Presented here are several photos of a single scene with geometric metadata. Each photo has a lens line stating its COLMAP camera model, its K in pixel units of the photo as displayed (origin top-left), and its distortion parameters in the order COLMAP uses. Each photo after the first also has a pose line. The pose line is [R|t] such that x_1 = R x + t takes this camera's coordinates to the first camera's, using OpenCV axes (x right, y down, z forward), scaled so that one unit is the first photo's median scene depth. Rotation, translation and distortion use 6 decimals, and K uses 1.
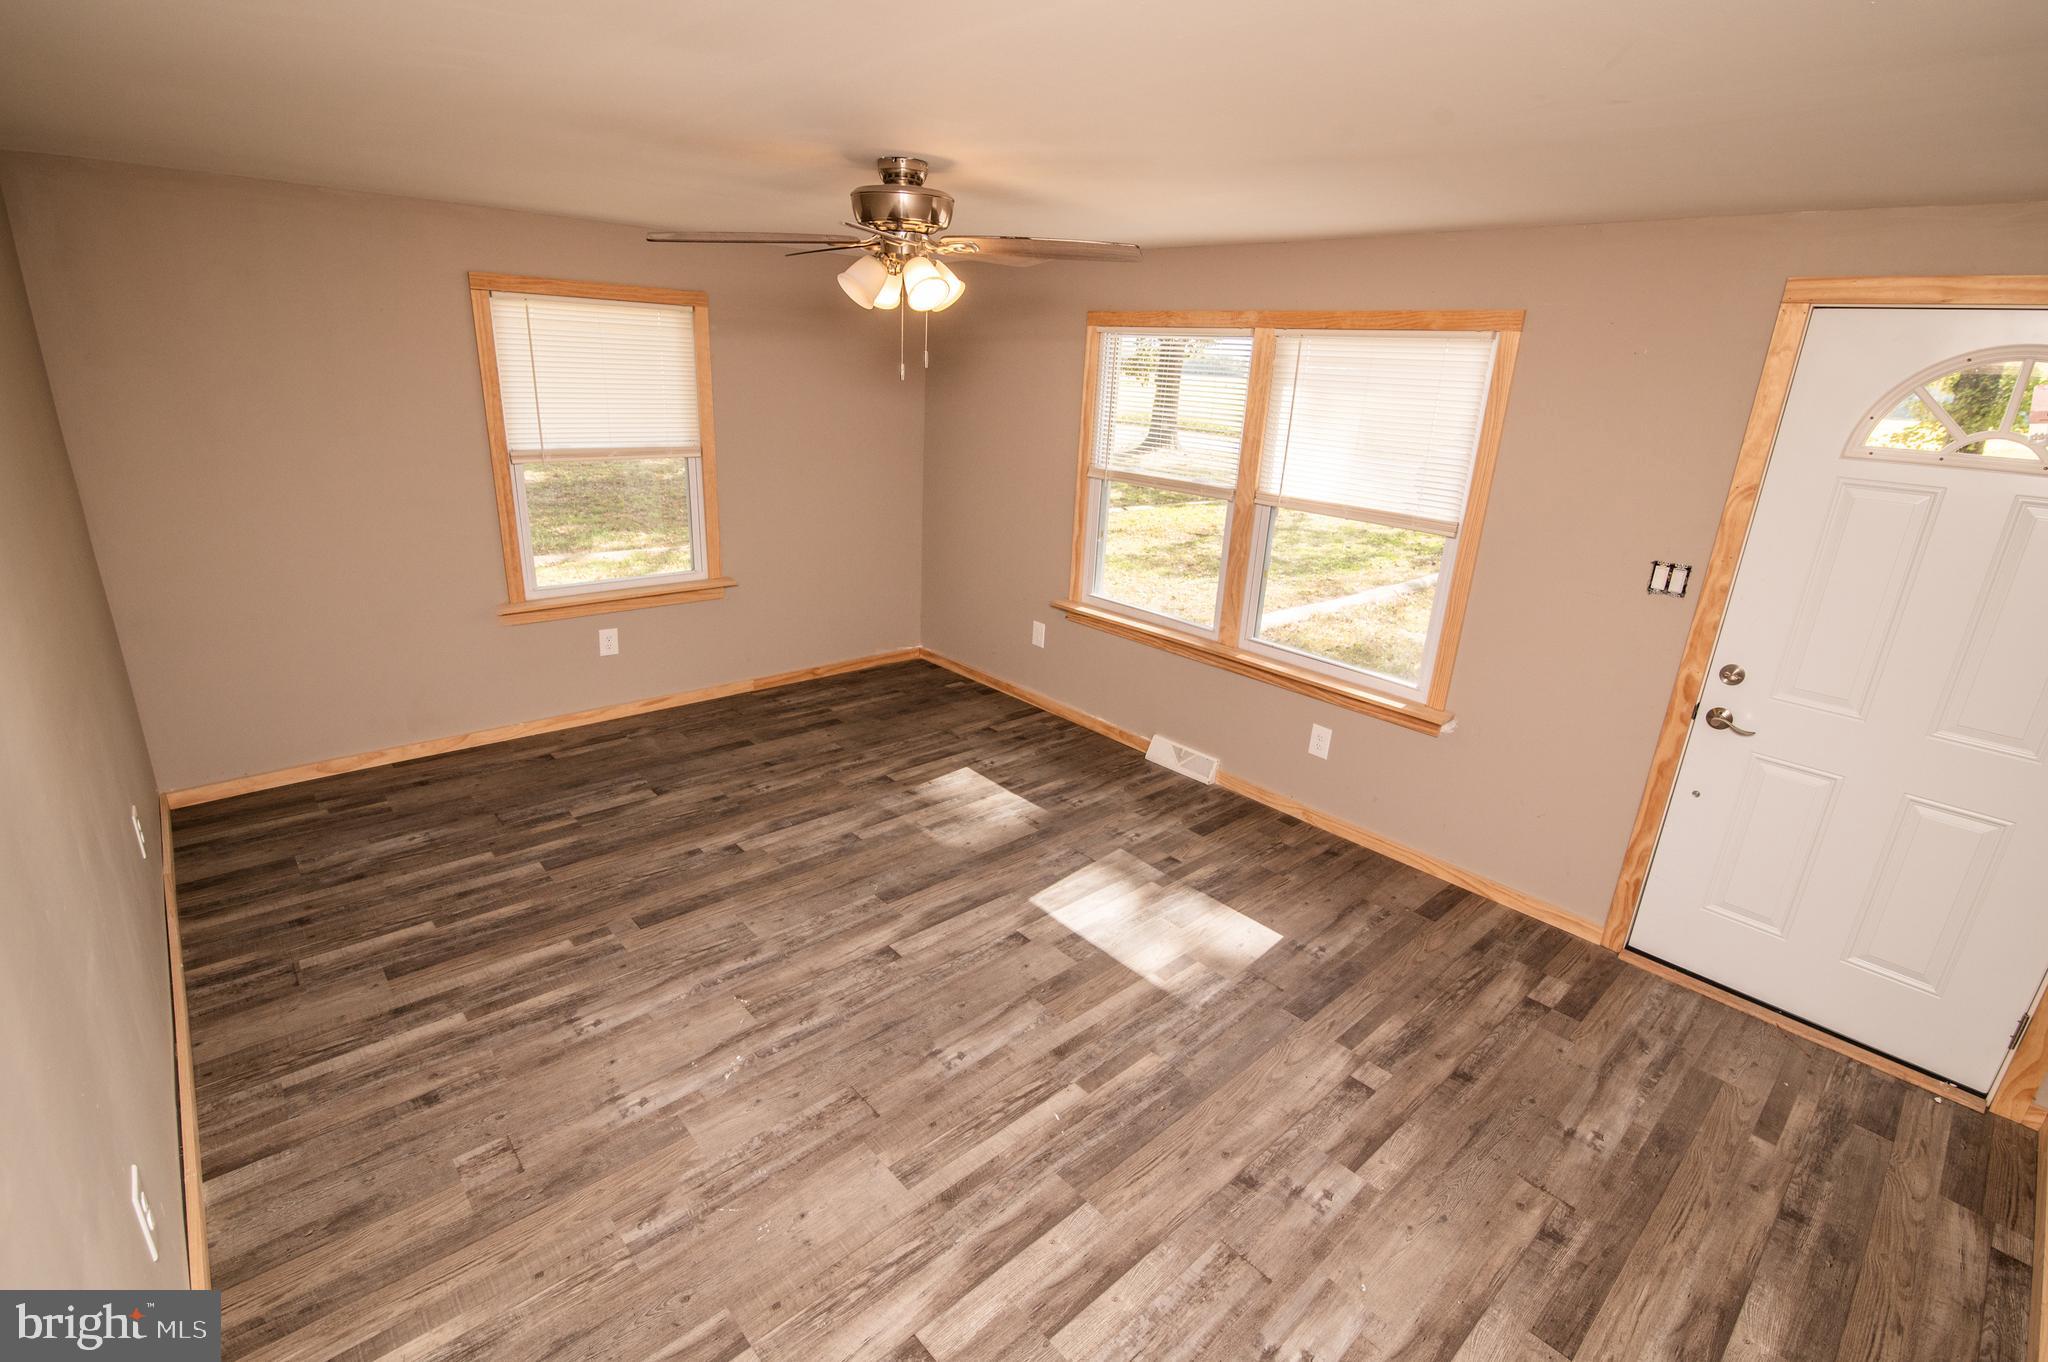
lens RADIAL K [[932.8, 0, 1034.0], [0, 932.8, 683.2], [0, 0, 1]] dist [-0.020748, 0.001935]
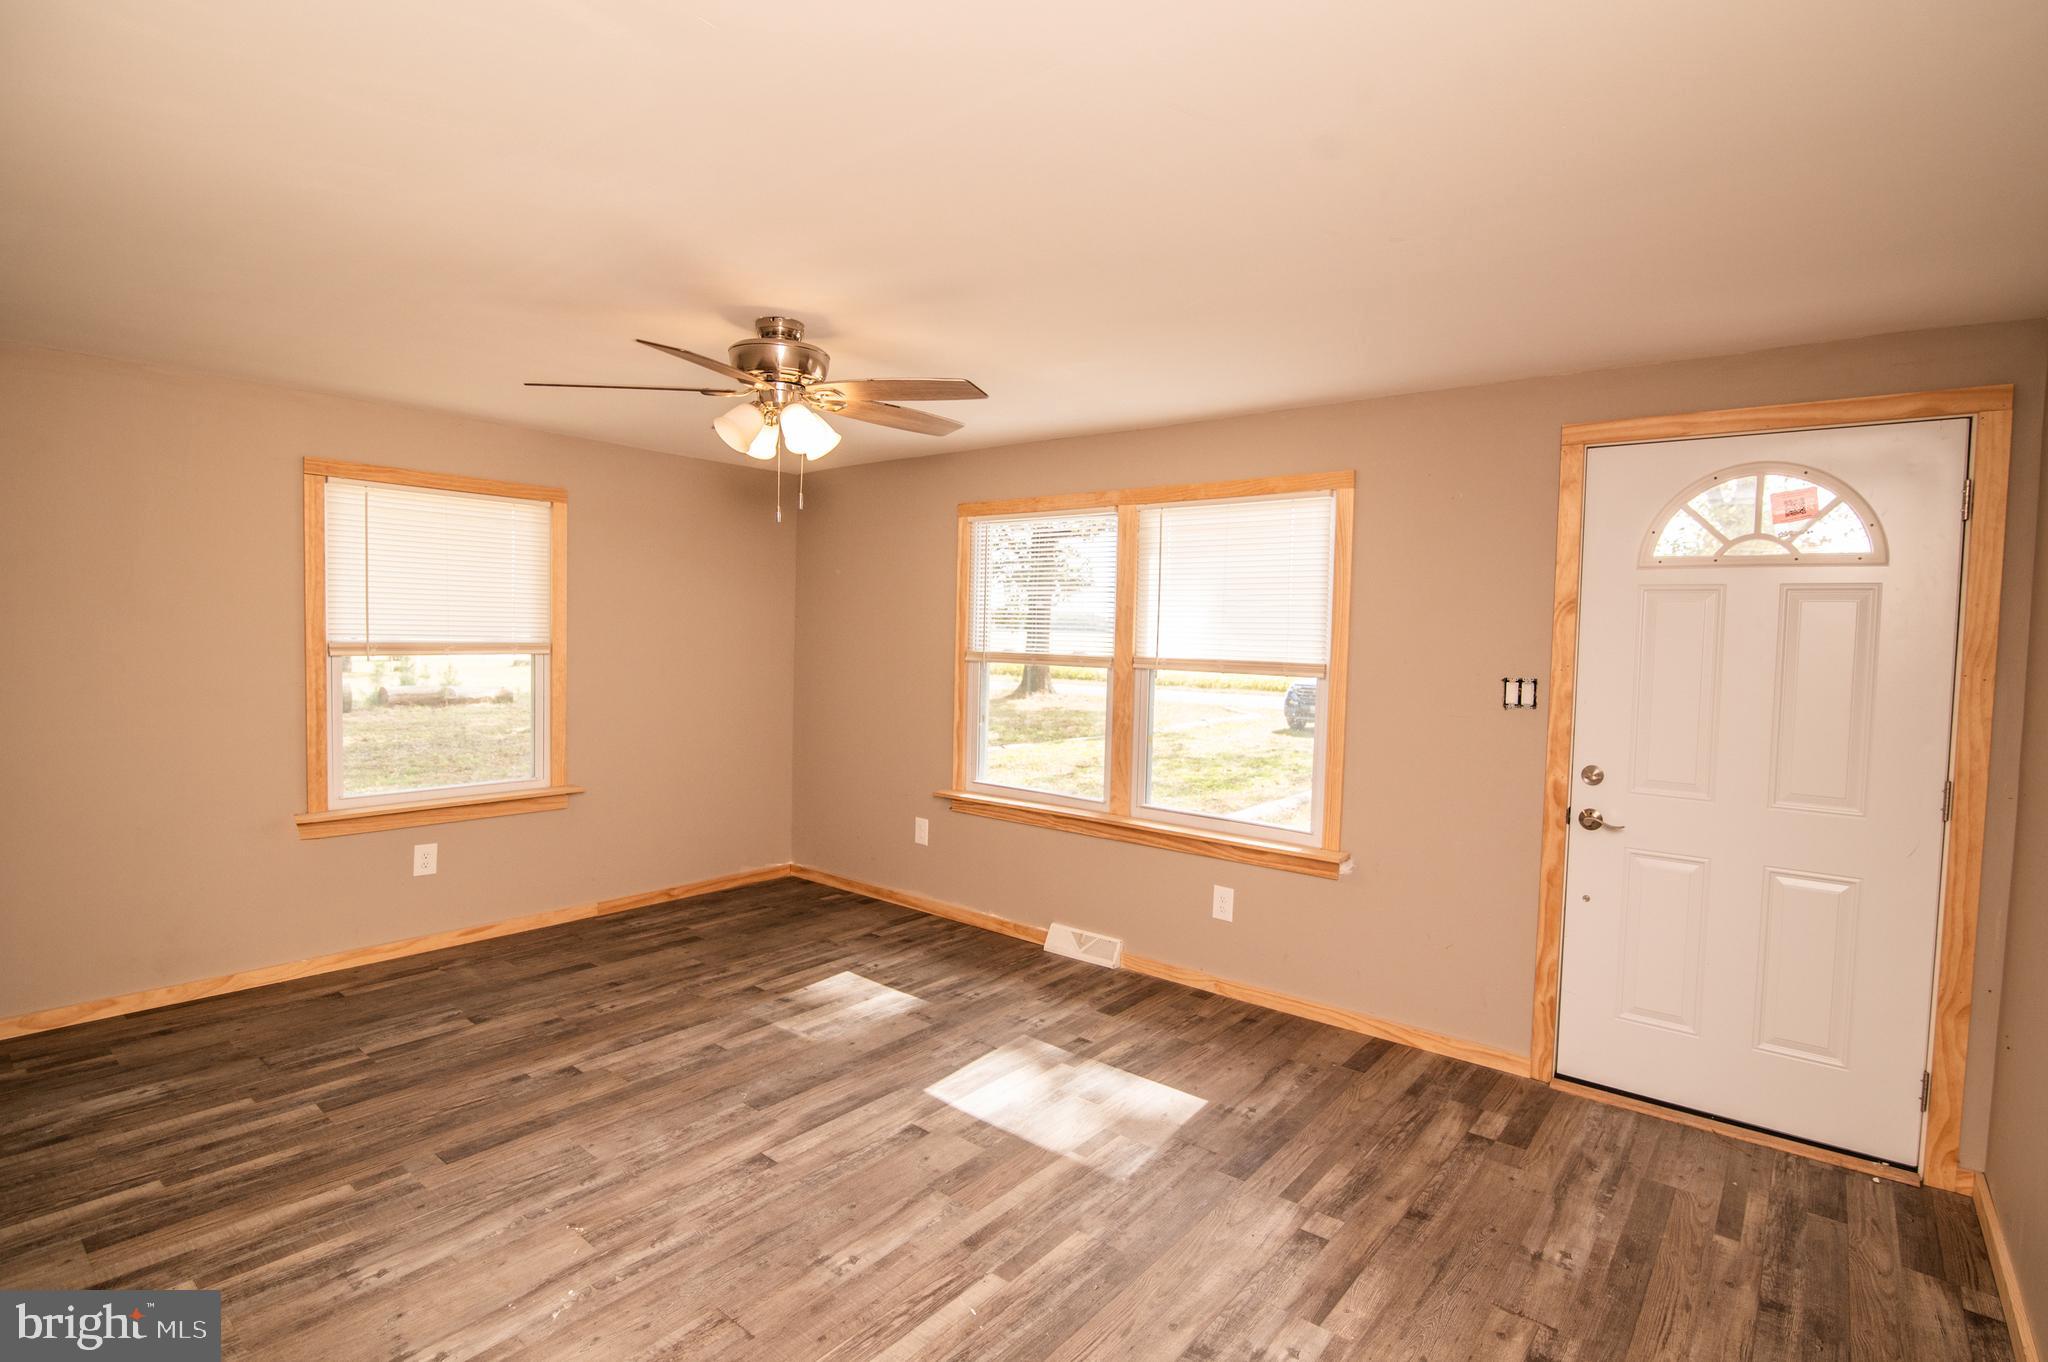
lens RADIAL K [[980.6, 0, 1063.9], [0, 980.6, 679.1], [0, 0, 1]] dist [-0.020074, 0.001779]
pose [[0.986338, -0.034804, 0.161014, -0.012783], [0.076825, 0.961812, -0.262709, 0.124338], [-0.145722, 0.271490, 0.951345, -0.000250]]
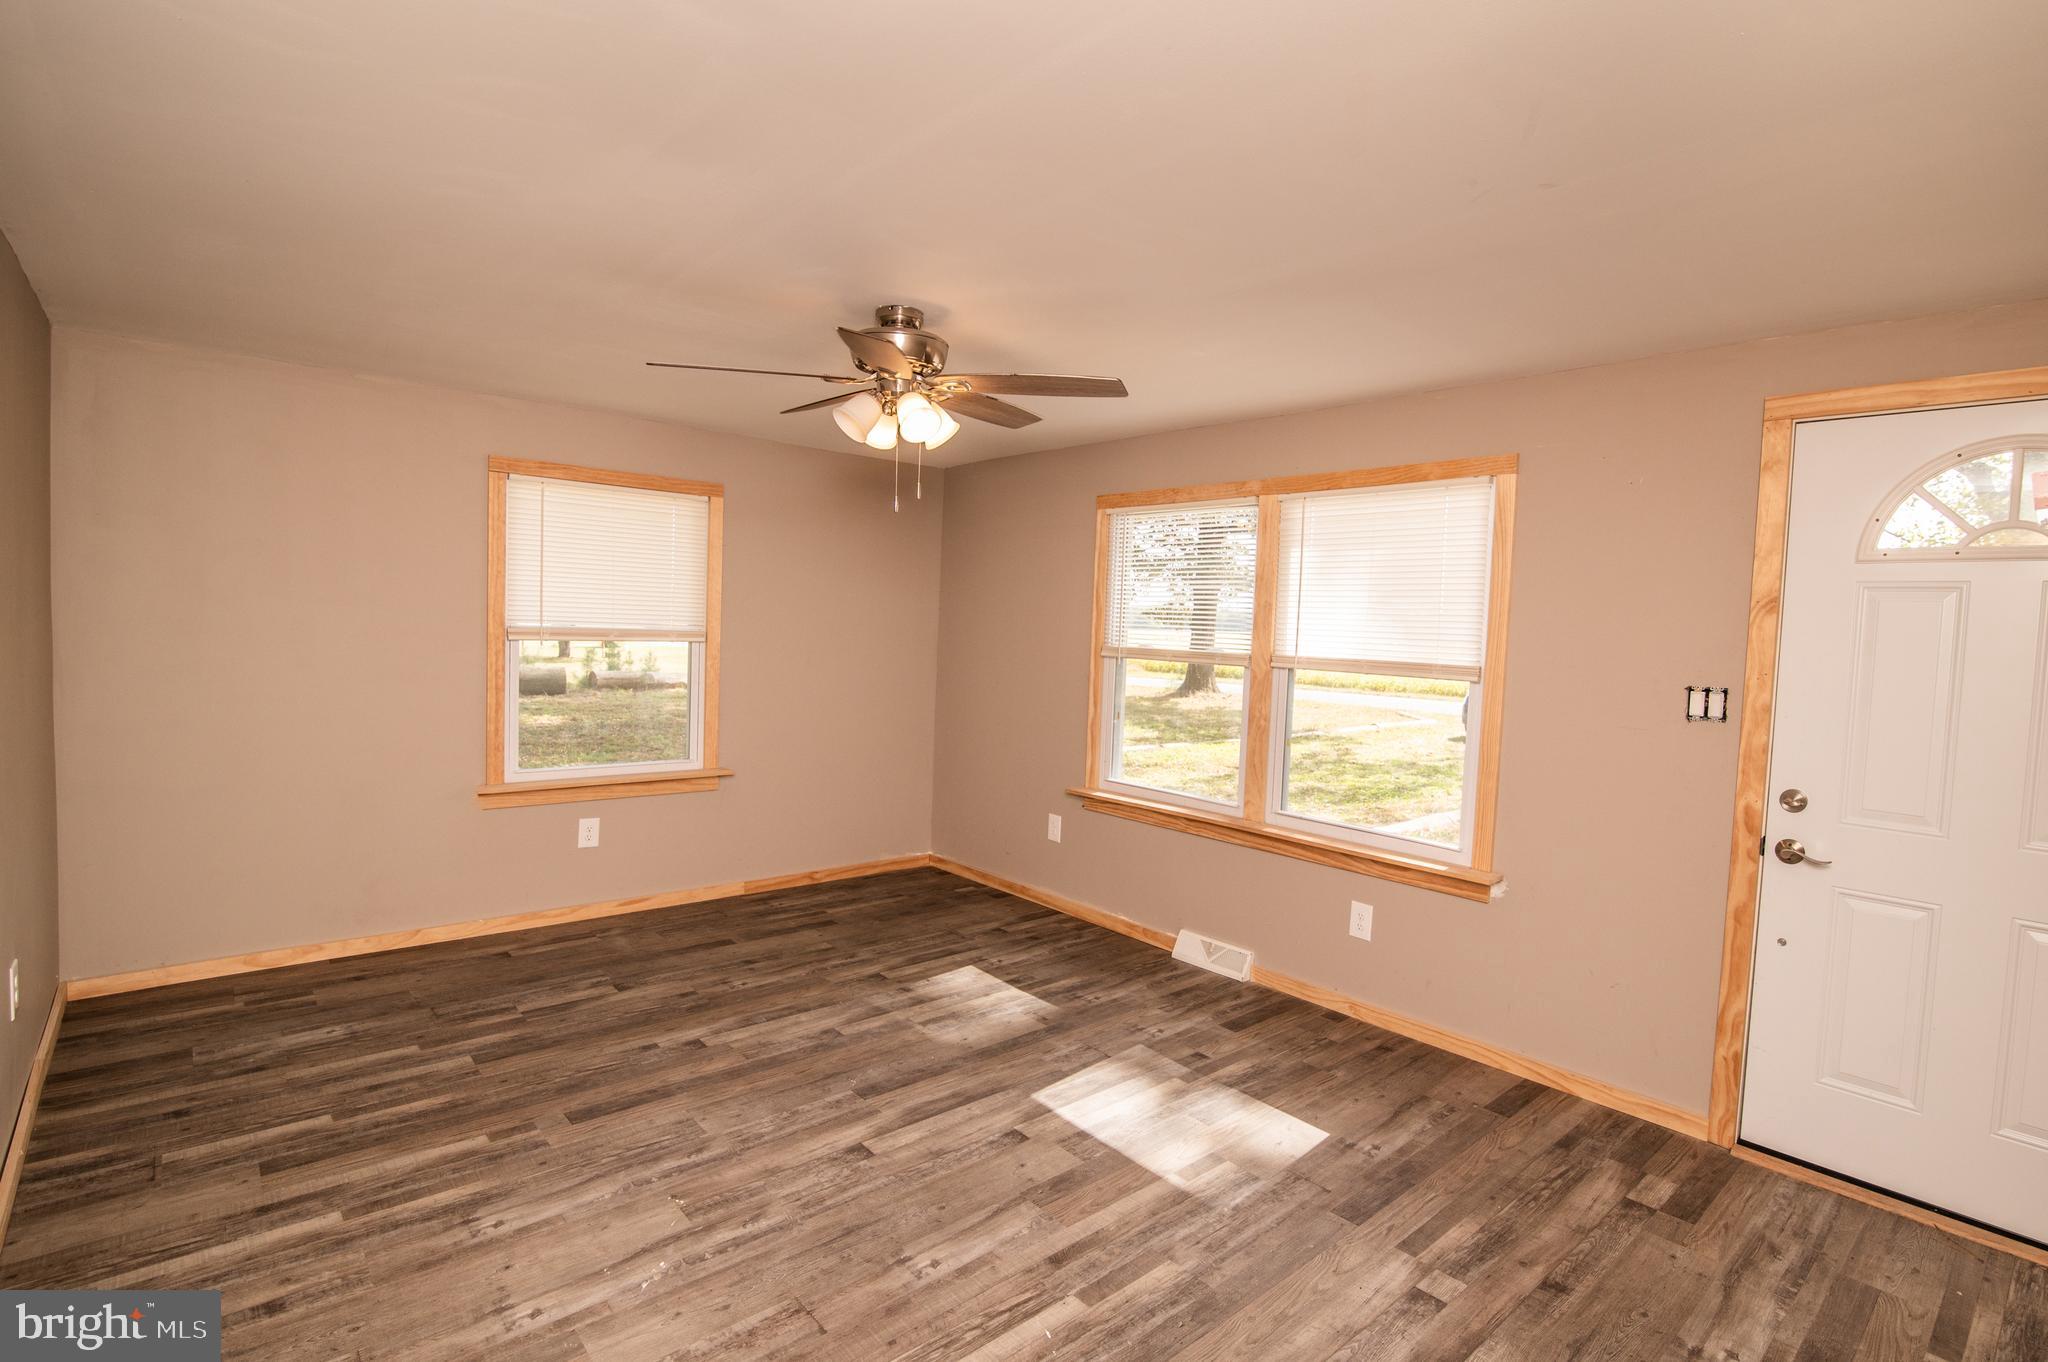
lens RADIAL K [[985.9, 0, 1065.6], [0, 985.9, 678.7], [0, 0, 1]] dist [-0.020713, 0.001926]
pose [[0.999909, -0.012277, -0.005537, 0.041114], [0.010345, 0.963396, -0.267884, 0.118871], [0.008624, 0.267802, 0.963435, 0.030145]]
